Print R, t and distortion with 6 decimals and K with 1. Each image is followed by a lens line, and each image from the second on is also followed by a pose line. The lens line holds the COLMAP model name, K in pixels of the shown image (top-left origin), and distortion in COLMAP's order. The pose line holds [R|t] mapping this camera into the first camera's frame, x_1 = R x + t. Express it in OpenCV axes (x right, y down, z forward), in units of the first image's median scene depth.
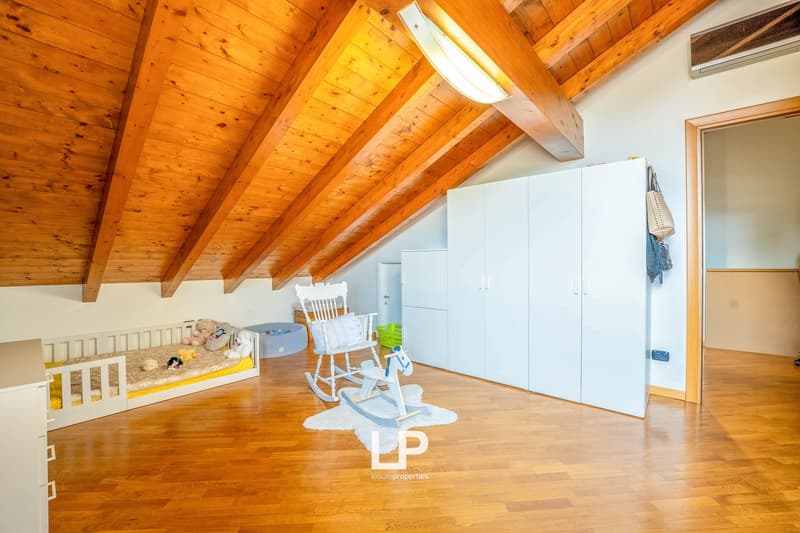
lens RADIAL K [[325.3, 0, 400.0], [0, 325.3, 266.5], [0, 0, 1]] dist [-0.000155, 0.000002]
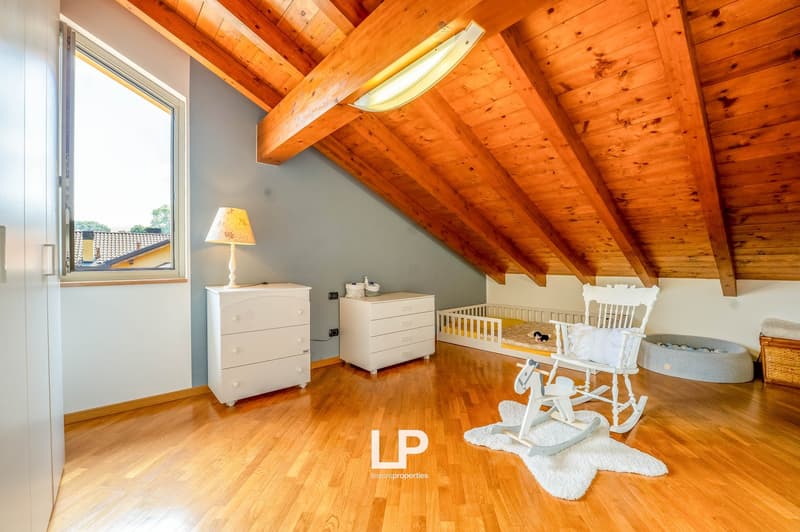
lens RADIAL K [[325.3, 0, 400.0], [0, 325.3, 266.0], [0, 0, 1]] dist [-0.000155, 0.000002]
pose [[-0.122905, 0.012759, -0.992336, 0.821407], [0.002123, 0.999918, 0.012594, -0.009694], [0.992416, -0.000559, -0.122922, 0.723181]]
